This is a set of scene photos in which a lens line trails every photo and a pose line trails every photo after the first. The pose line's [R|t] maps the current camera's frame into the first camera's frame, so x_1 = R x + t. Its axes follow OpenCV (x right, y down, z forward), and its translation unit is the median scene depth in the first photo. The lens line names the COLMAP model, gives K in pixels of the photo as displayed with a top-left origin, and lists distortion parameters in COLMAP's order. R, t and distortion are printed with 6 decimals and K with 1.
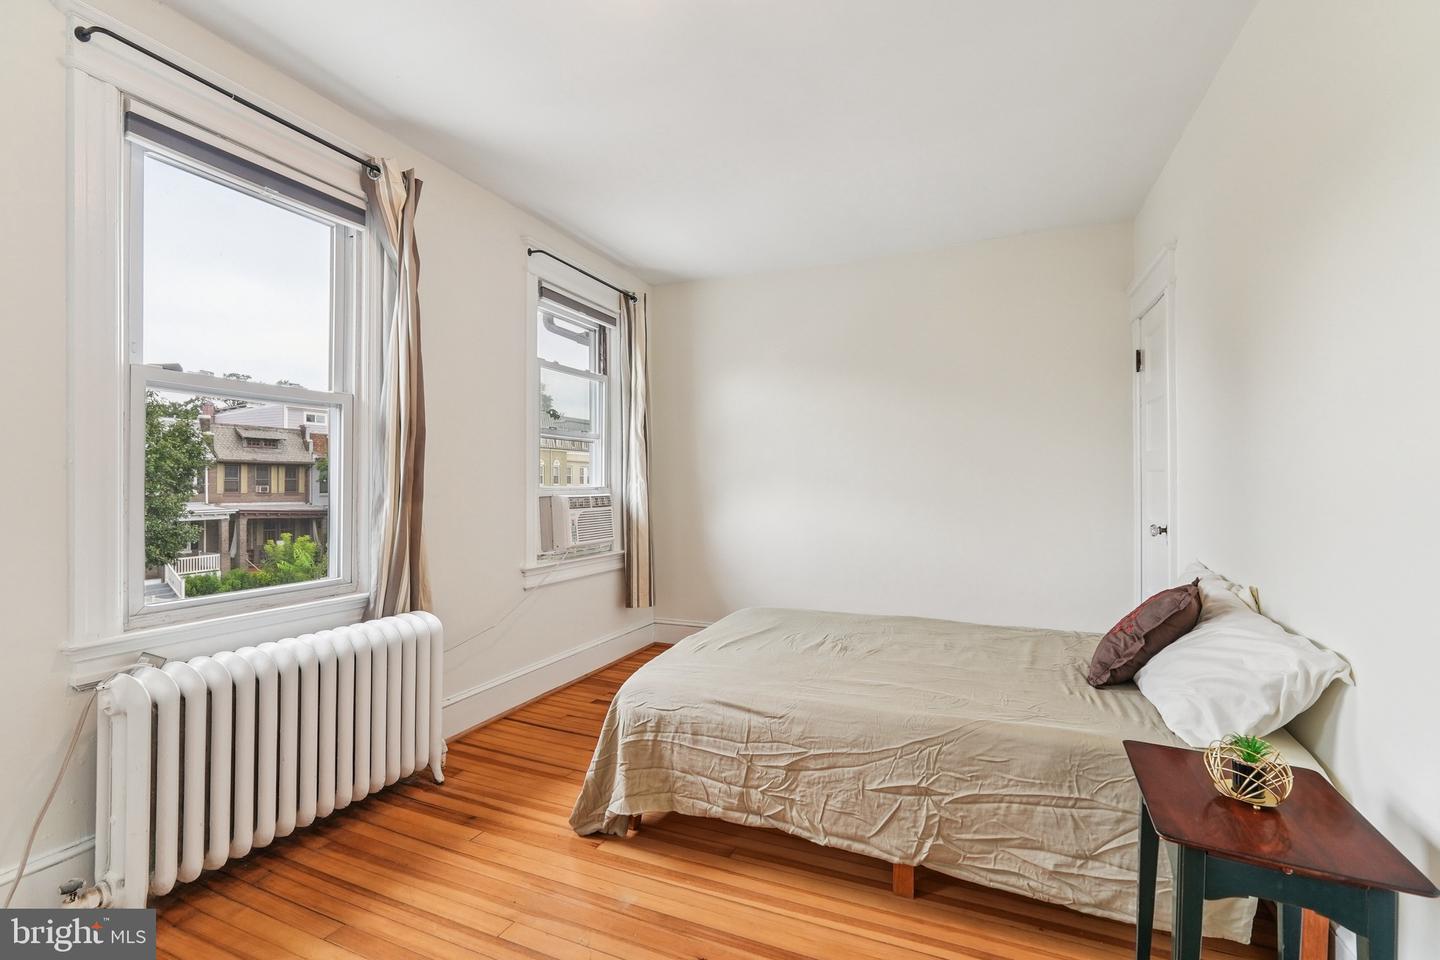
lens RADIAL K [[645.7, 0, 718.9], [0, 645.7, 479.5], [0, 0, 1]] dist [-0.013505, 0.004613]
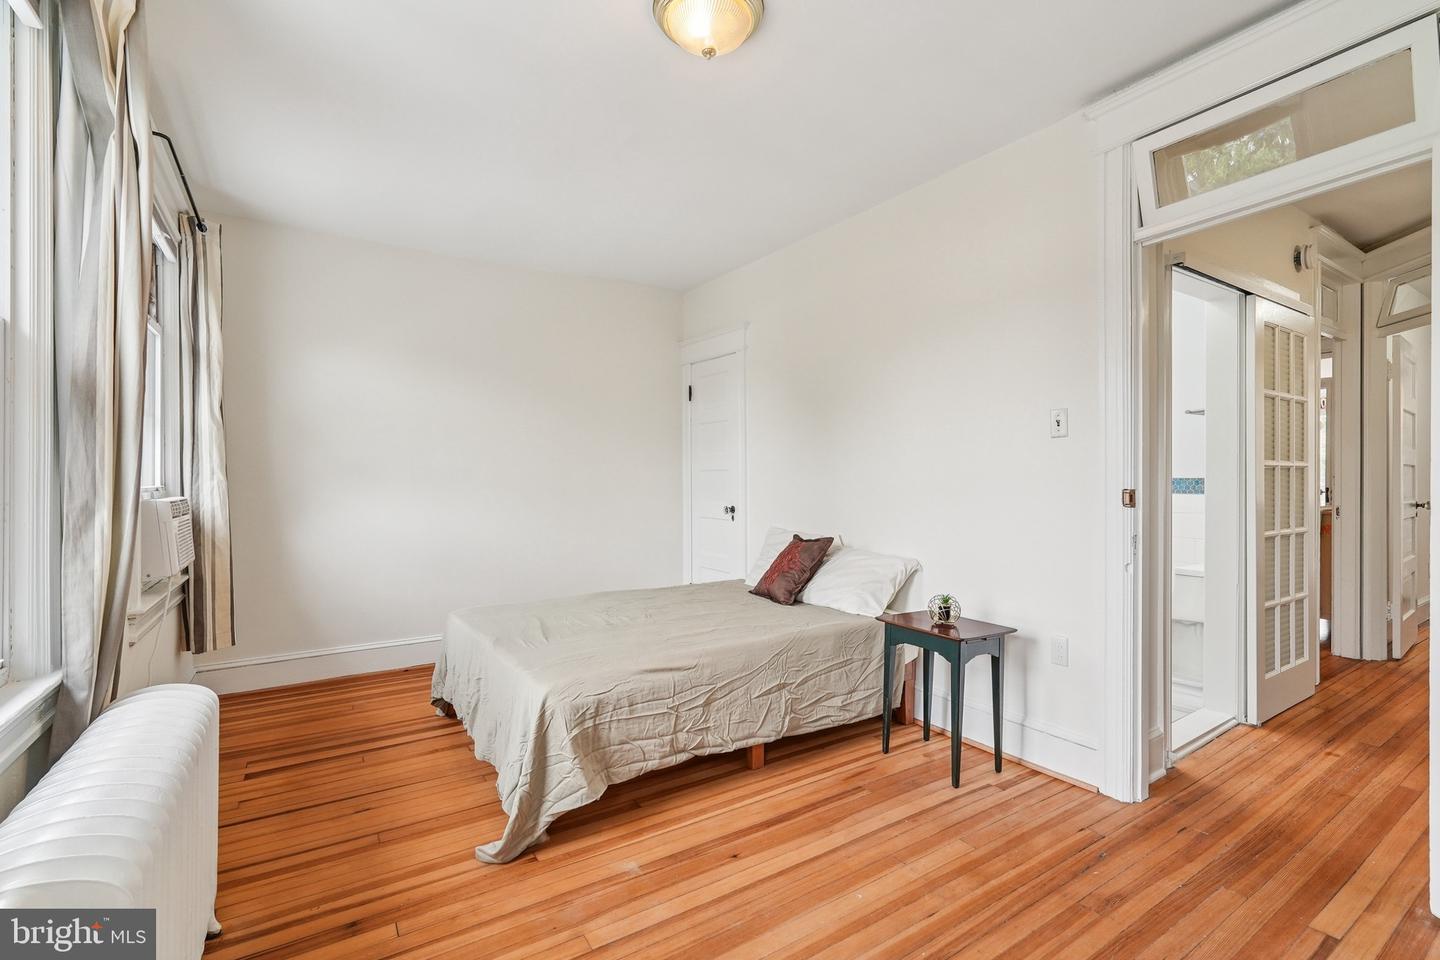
lens RADIAL K [[645.7, 0, 715.7], [0, 645.7, 475.9], [0, 0, 1]] dist [-0.013505, 0.004613]
pose [[0.558495, 0.001202, 0.829507, -0.901335], [-0.001003, 0.999999, -0.000774, 0.000864], [-0.829507, -0.000400, 0.558496, 0.266432]]
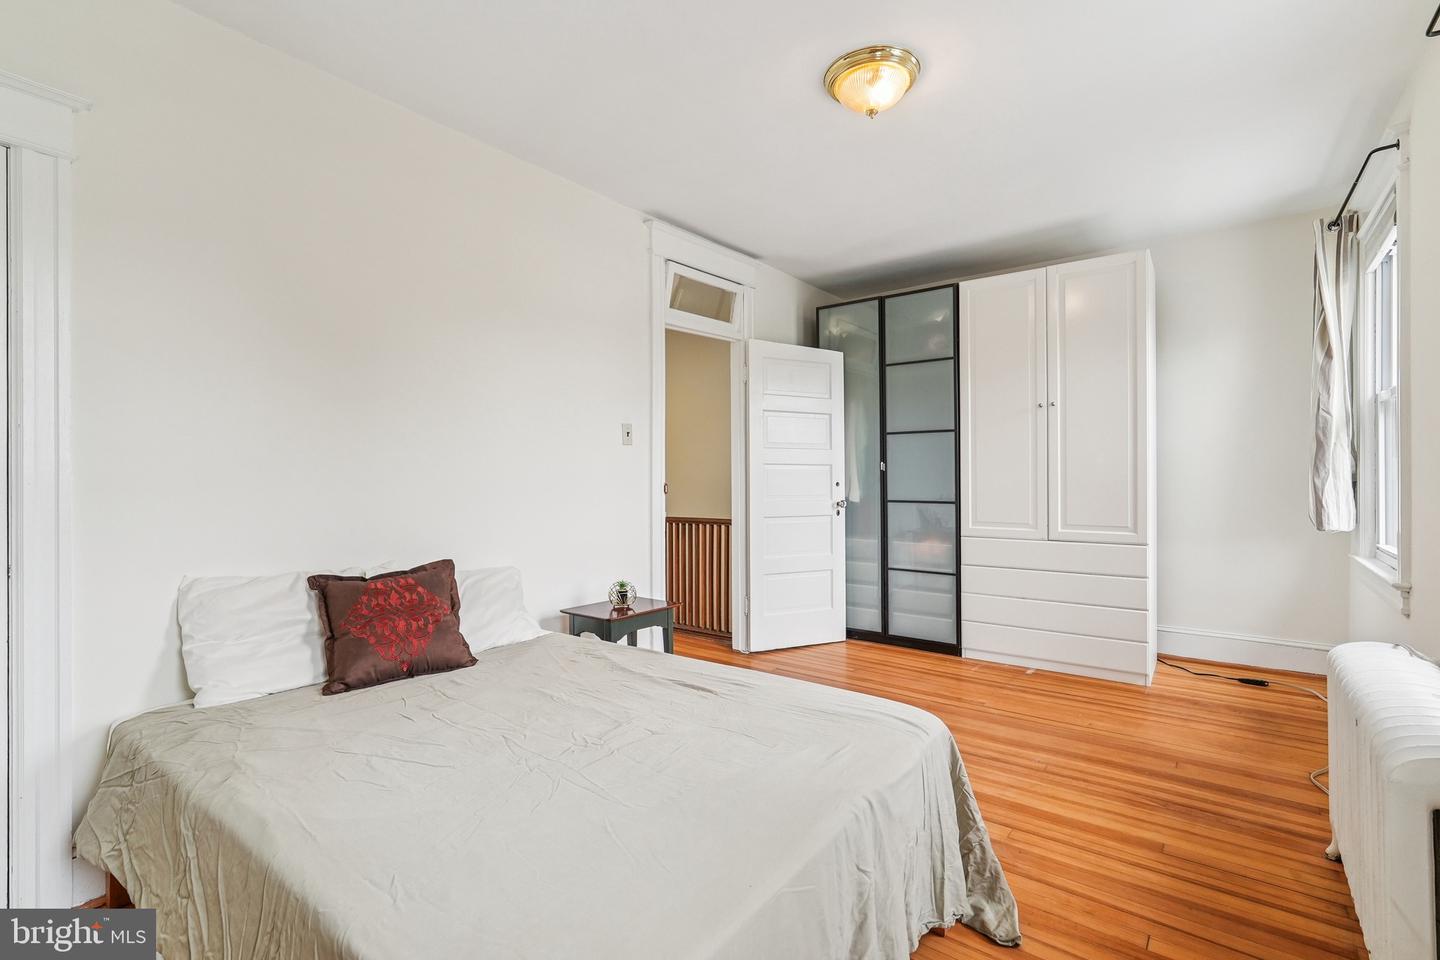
lens RADIAL K [[645.7, 0, 724.5], [0, 645.7, 484.7], [0, 0, 1]] dist [-0.013505, 0.004613]
pose [[-0.967889, 0.005456, 0.251317, -0.102509], [0.005732, 0.999984, 0.000368, 0.026741], [-0.251311, 0.001797, -0.967905, 2.043942]]
